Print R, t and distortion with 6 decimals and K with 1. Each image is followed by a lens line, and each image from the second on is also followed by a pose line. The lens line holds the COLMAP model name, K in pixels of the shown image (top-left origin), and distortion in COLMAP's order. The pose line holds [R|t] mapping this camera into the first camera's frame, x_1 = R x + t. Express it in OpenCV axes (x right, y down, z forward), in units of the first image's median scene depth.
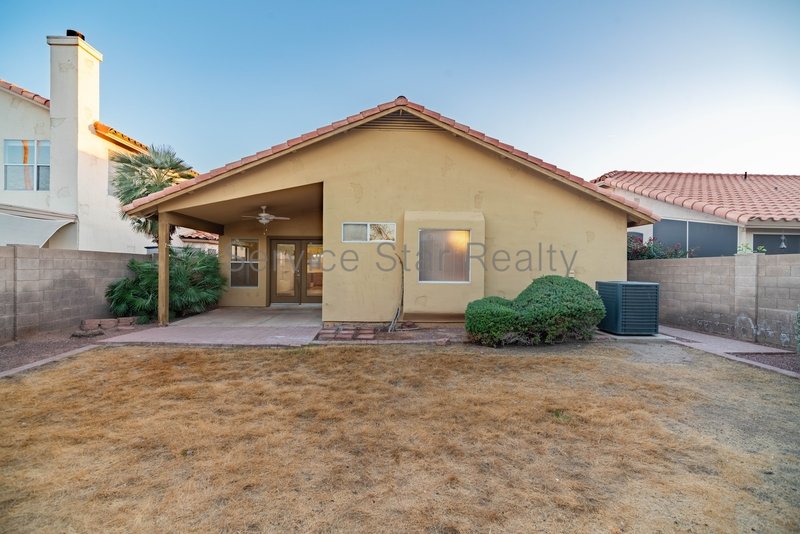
lens RADIAL K [[360.9, 0, 391.3], [0, 360.9, 269.4], [0, 0, 1]] dist [0.002963, 0.001064]
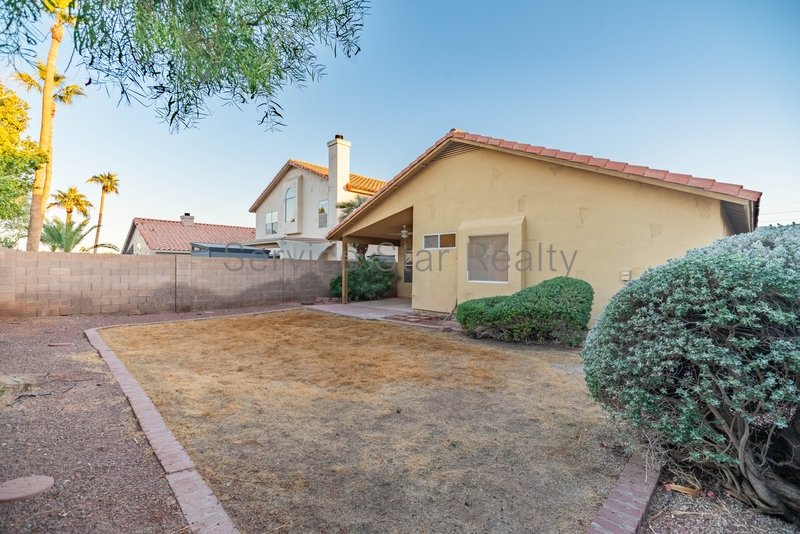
lens RADIAL K [[359.5, 0, 400.0], [0, 359.5, 267.0], [0, 0, 1]] dist [0.000786, 0.000217]
pose [[0.688408, -0.005293, -0.725305, 0.765056], [-0.005134, 0.999913, -0.012169, 0.004391], [0.725306, 0.012101, 0.688320, 0.032616]]
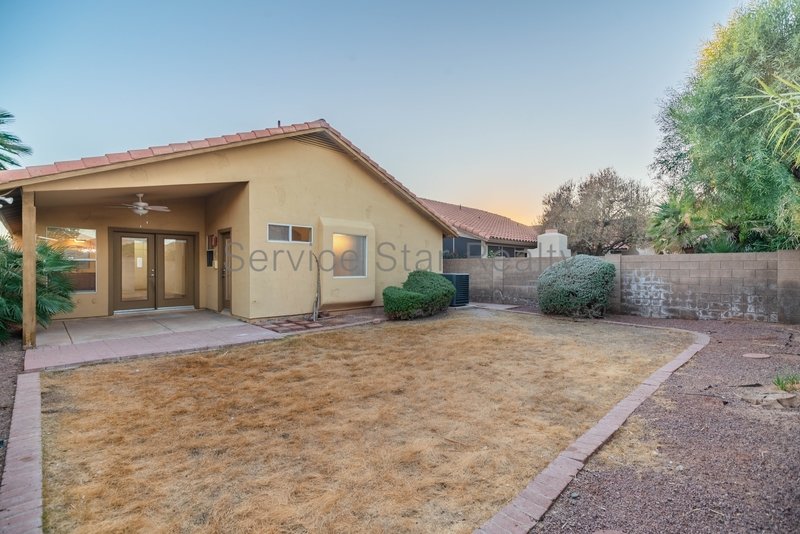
lens RADIAL K [[366.3, 0, 400.0], [0, 366.3, 267.0], [0, 0, 1]] dist [0.001304, 0.000322]
pose [[0.743207, -0.010050, 0.668986, -0.564597], [0.007419, 0.999949, 0.006780, -0.006349], [-0.669021, -0.000075, 0.743244, -0.050304]]
